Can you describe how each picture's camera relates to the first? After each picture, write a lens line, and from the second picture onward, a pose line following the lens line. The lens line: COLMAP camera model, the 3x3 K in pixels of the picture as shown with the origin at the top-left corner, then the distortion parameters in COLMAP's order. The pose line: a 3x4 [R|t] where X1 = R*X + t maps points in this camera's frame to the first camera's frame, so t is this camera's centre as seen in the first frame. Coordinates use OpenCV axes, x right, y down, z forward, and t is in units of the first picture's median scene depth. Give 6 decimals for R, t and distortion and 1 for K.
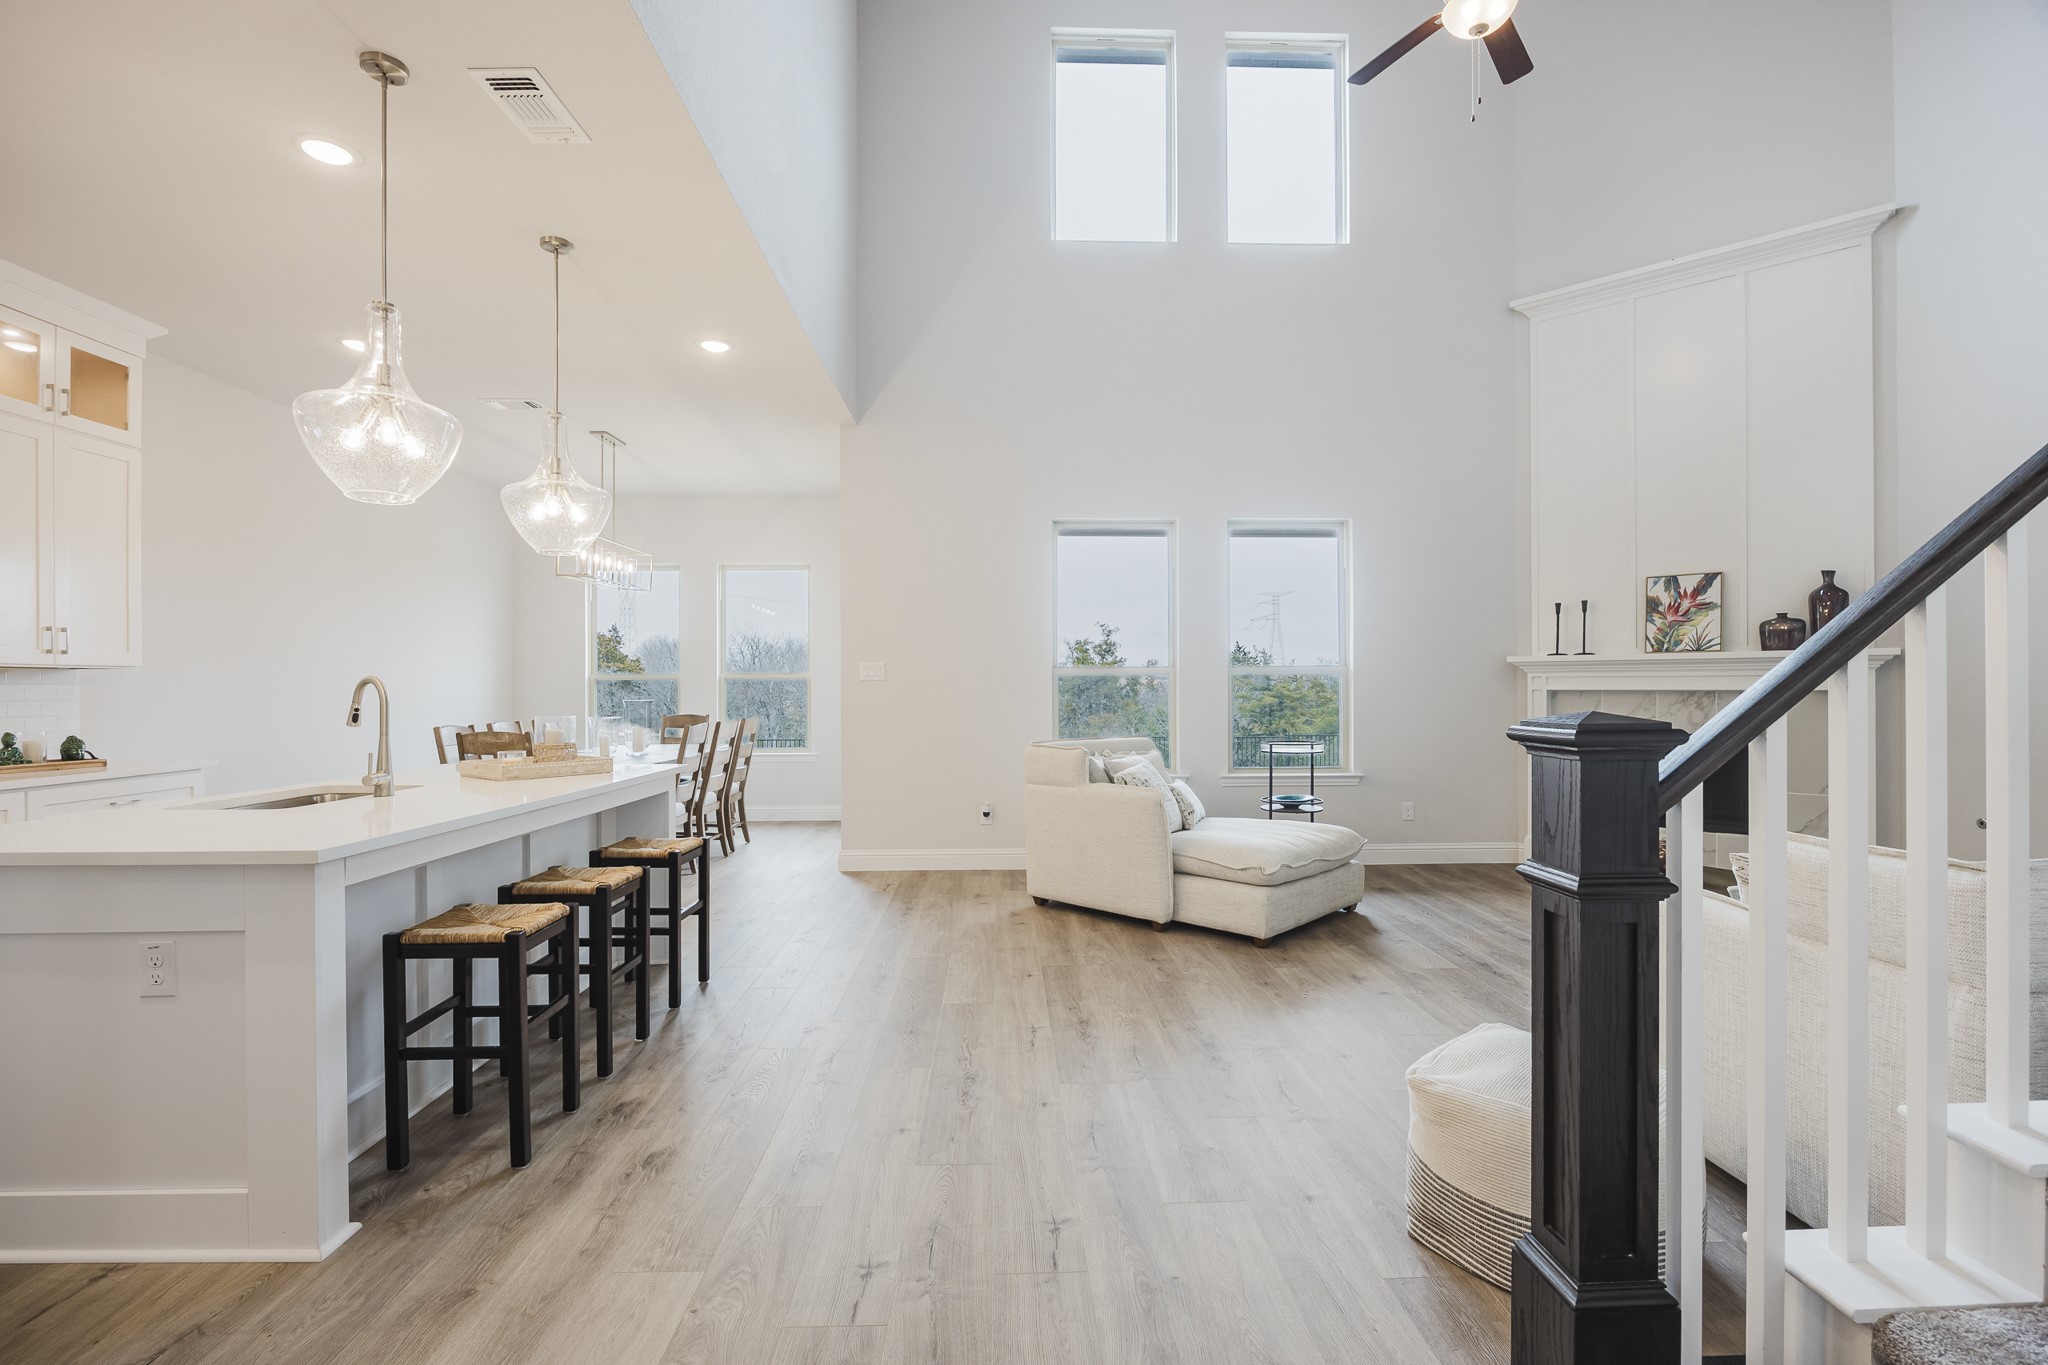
lens RADIAL K [[908.1, 0, 1030.9], [0, 908.1, 682.0], [0, 0, 1]] dist [-0.009206, 0.001540]
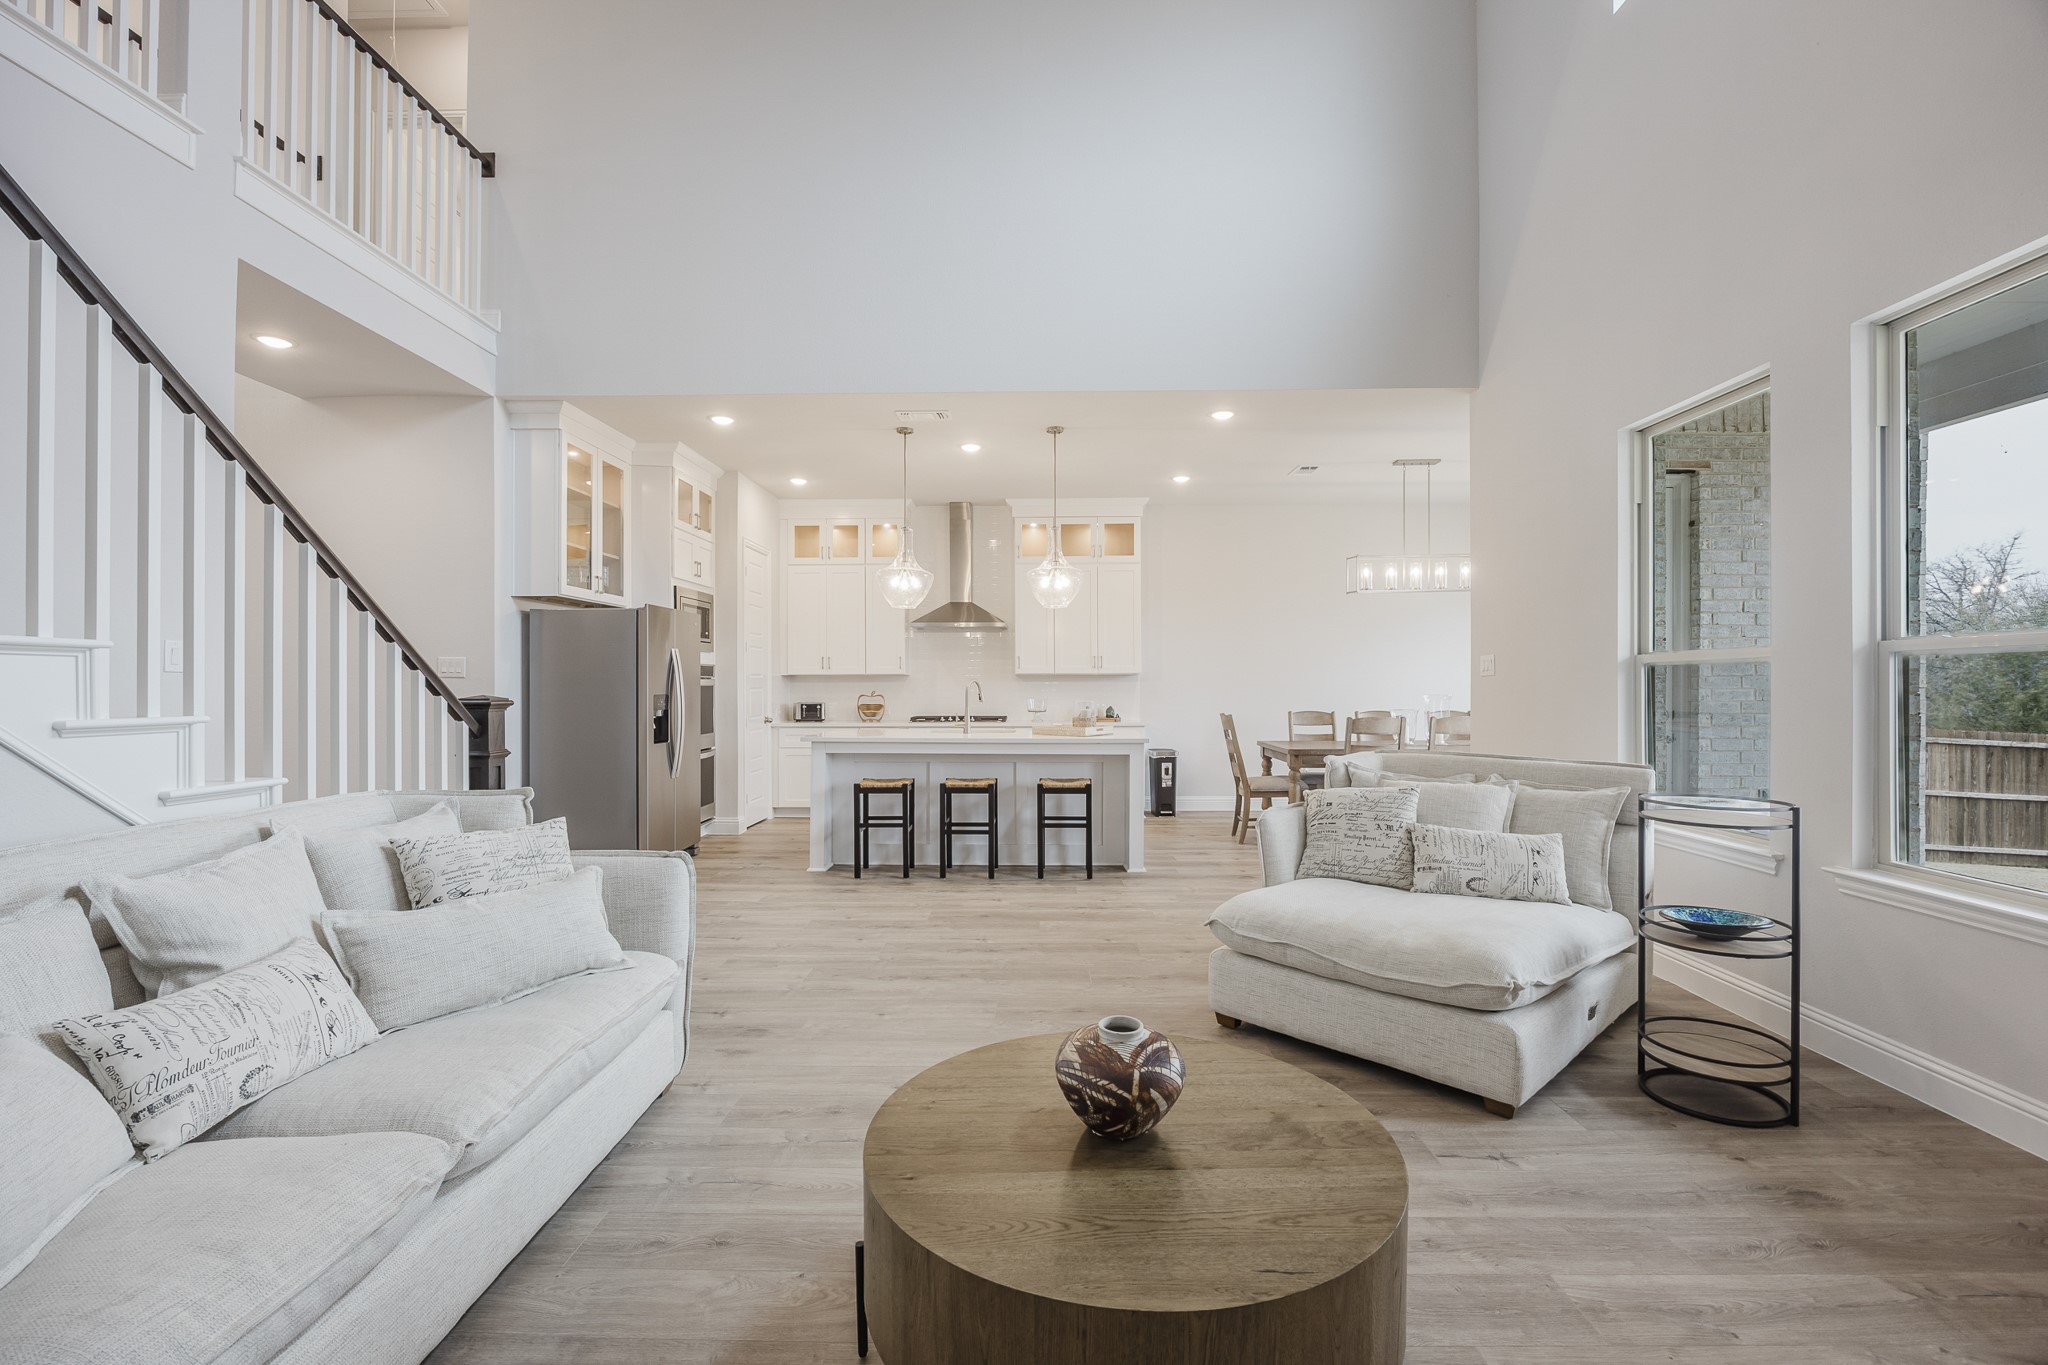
lens RADIAL K [[908.1, 0, 1025.4], [0, 908.1, 685.1], [0, 0, 1]] dist [-0.009206, 0.001540]
pose [[-0.064407, 0.003092, -0.997919, 1.603067], [0.008827, 0.999958, 0.002528, 0.004920], [0.997885, -0.008646, -0.064432, 1.383457]]
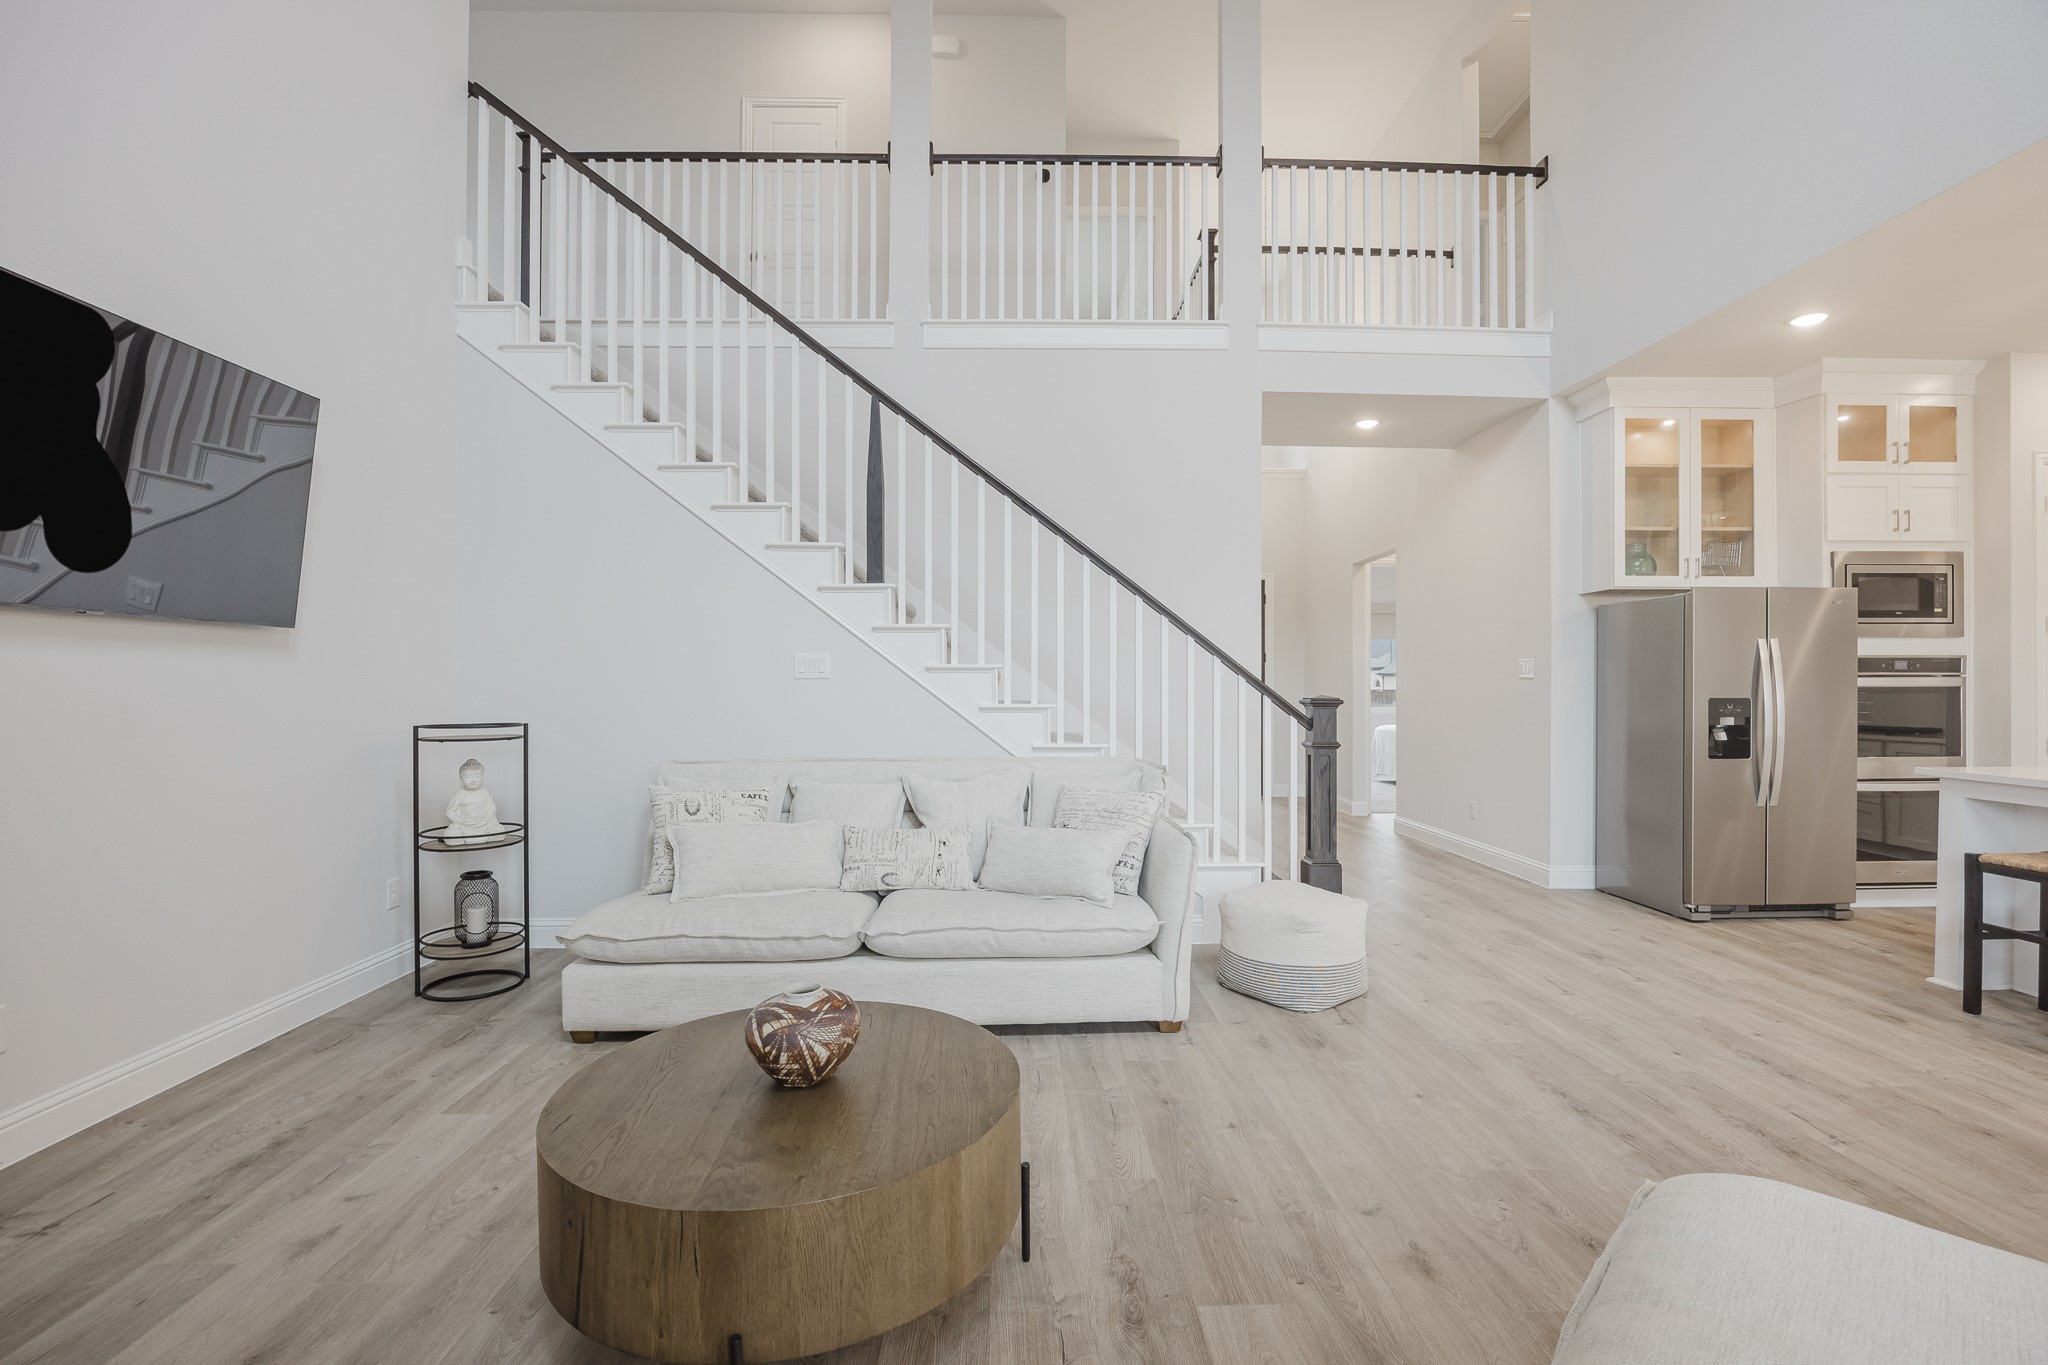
lens RADIAL K [[908.1, 0, 1027.1], [0, 908.1, 680.6], [0, 0, 1]] dist [-0.009206, 0.001540]
pose [[-0.999909, 0.003805, 0.012927, 0.799260], [0.003627, 0.999898, -0.013787, 0.010634], [-0.012978, -0.013739, -0.999821, 2.111818]]
